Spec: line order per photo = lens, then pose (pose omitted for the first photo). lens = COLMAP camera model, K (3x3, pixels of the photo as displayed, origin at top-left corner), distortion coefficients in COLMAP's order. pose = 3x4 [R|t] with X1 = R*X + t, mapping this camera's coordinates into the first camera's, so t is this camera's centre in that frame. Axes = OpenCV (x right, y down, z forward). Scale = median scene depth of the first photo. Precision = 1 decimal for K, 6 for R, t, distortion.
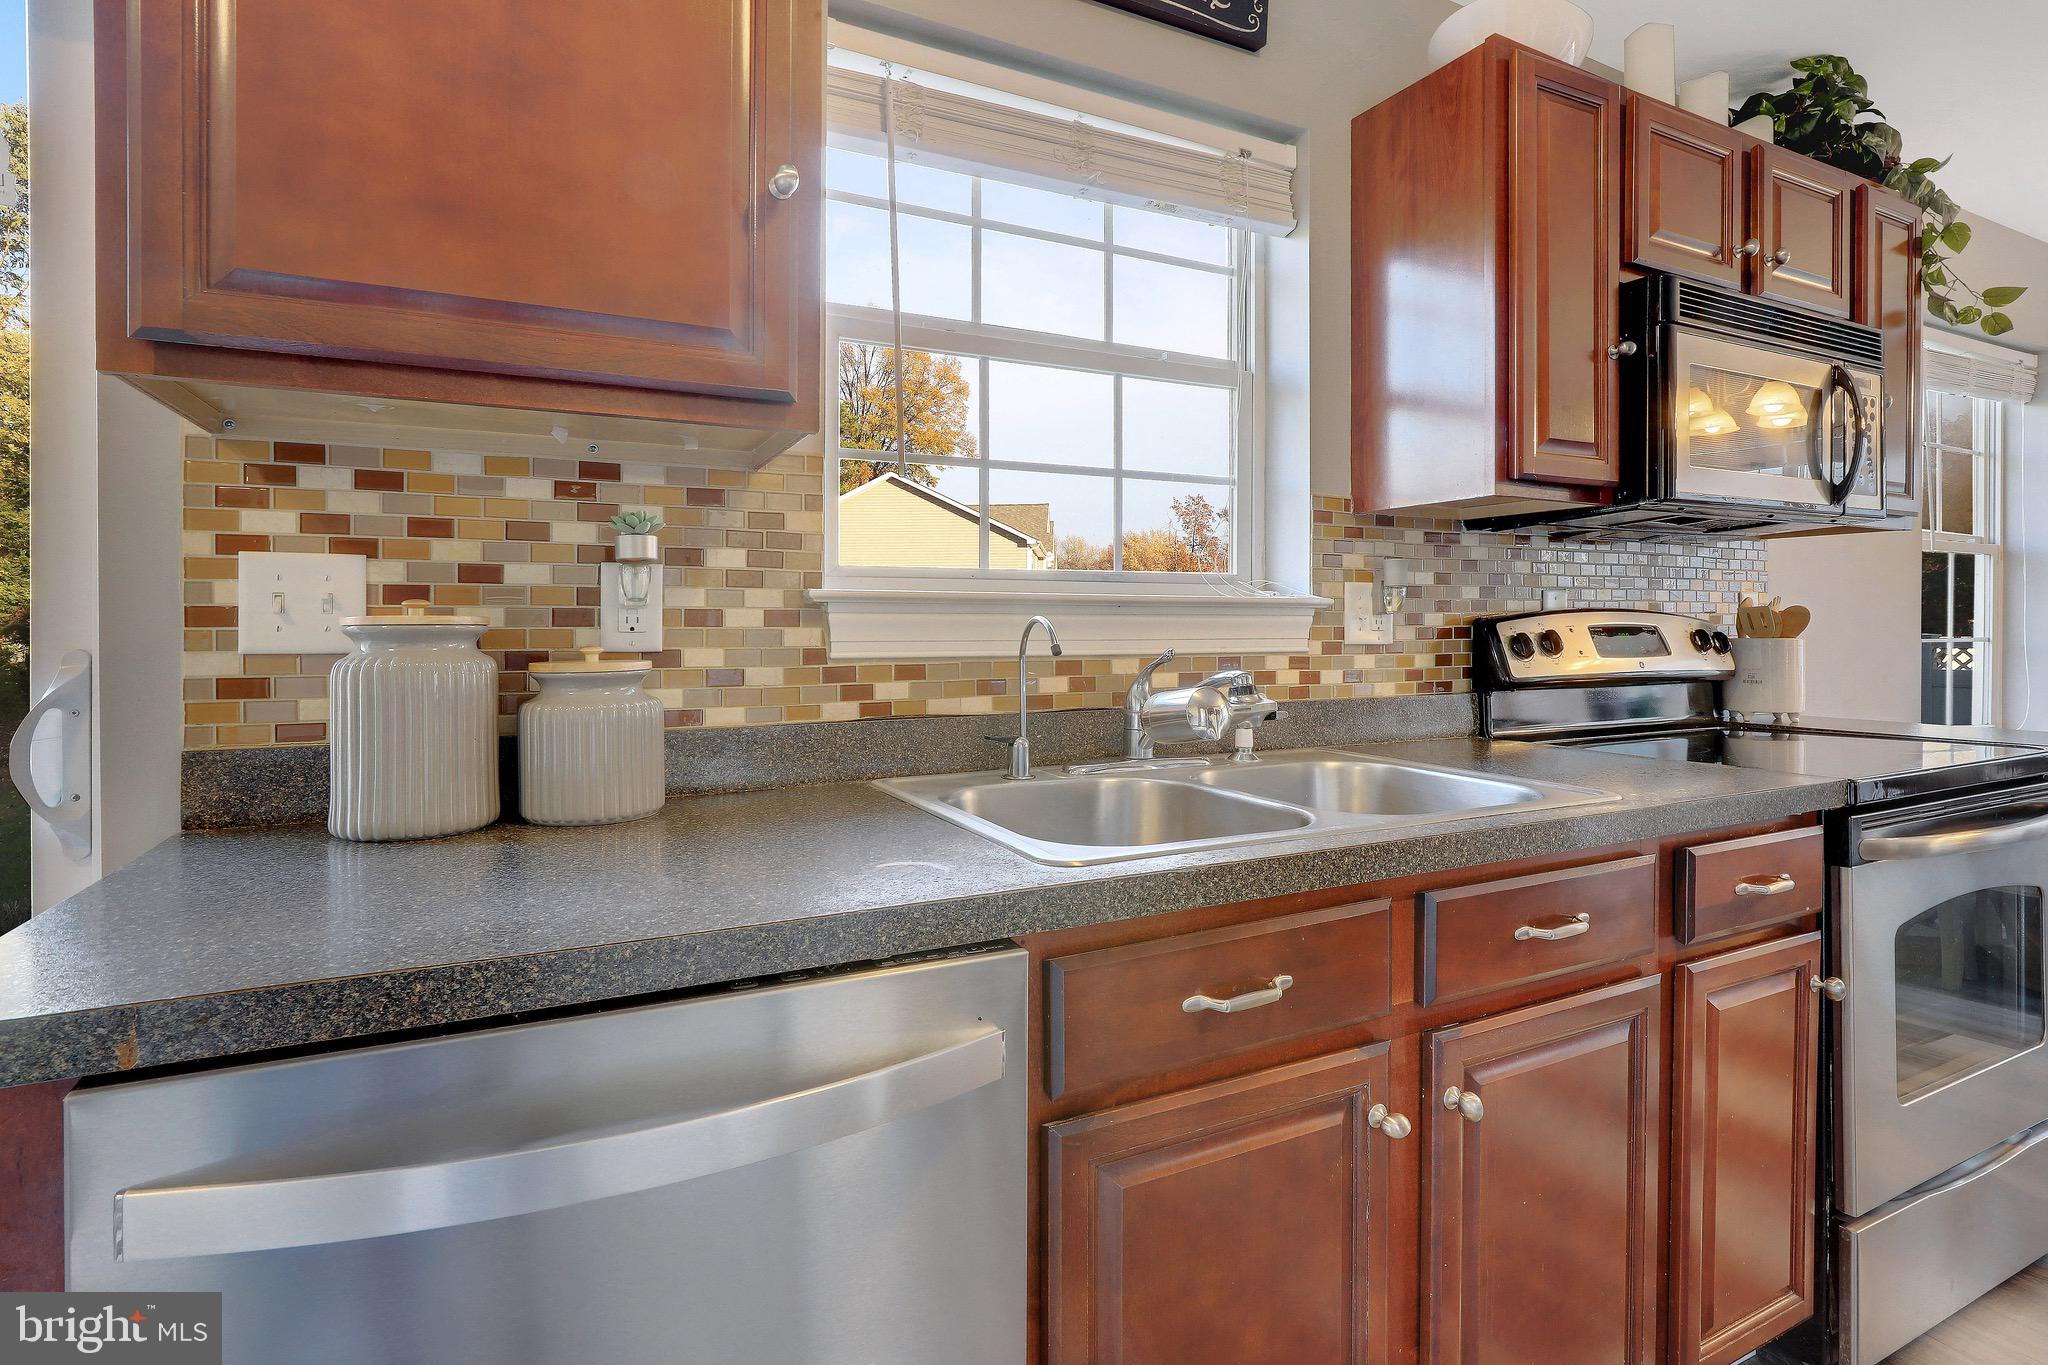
lens RADIAL K [[915.7, 0, 1022.3], [0, 915.7, 652.0], [0, 0, 1]] dist [-0.011032, -0.000133]
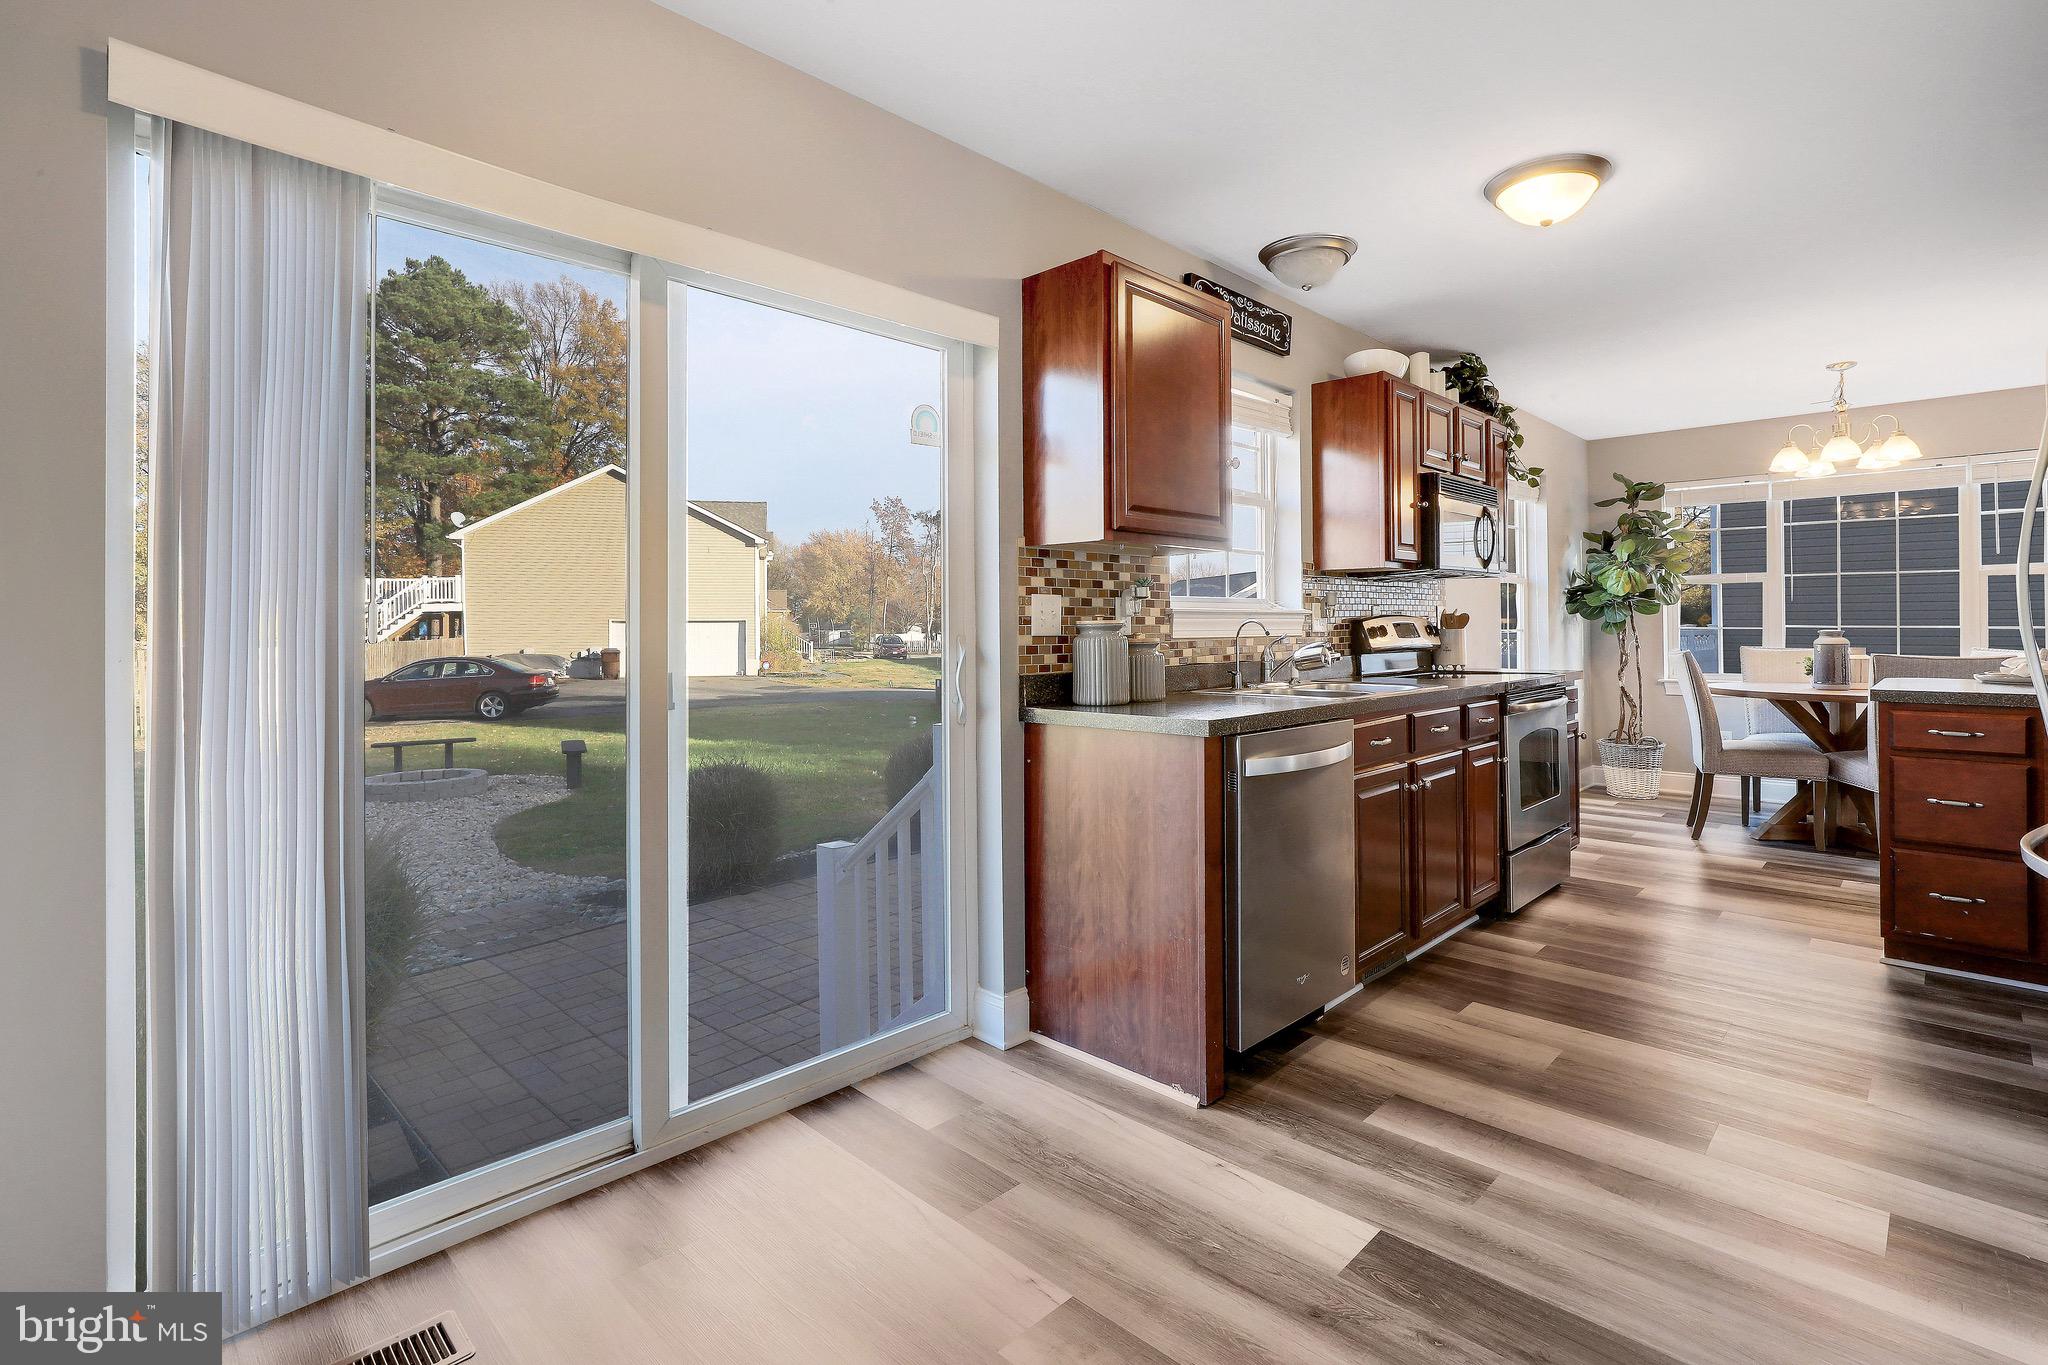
lens RADIAL K [[974.2, 0, 1034.7], [0, 974.2, 649.7], [0, 0, 1]] dist [-0.003054, 0.000276]
pose [[0.926365, -0.014040, 0.376364, -1.100808], [0.015717, 0.999876, -0.001385, 0.025518], [-0.376298, 0.007198, 0.926471, -0.855013]]
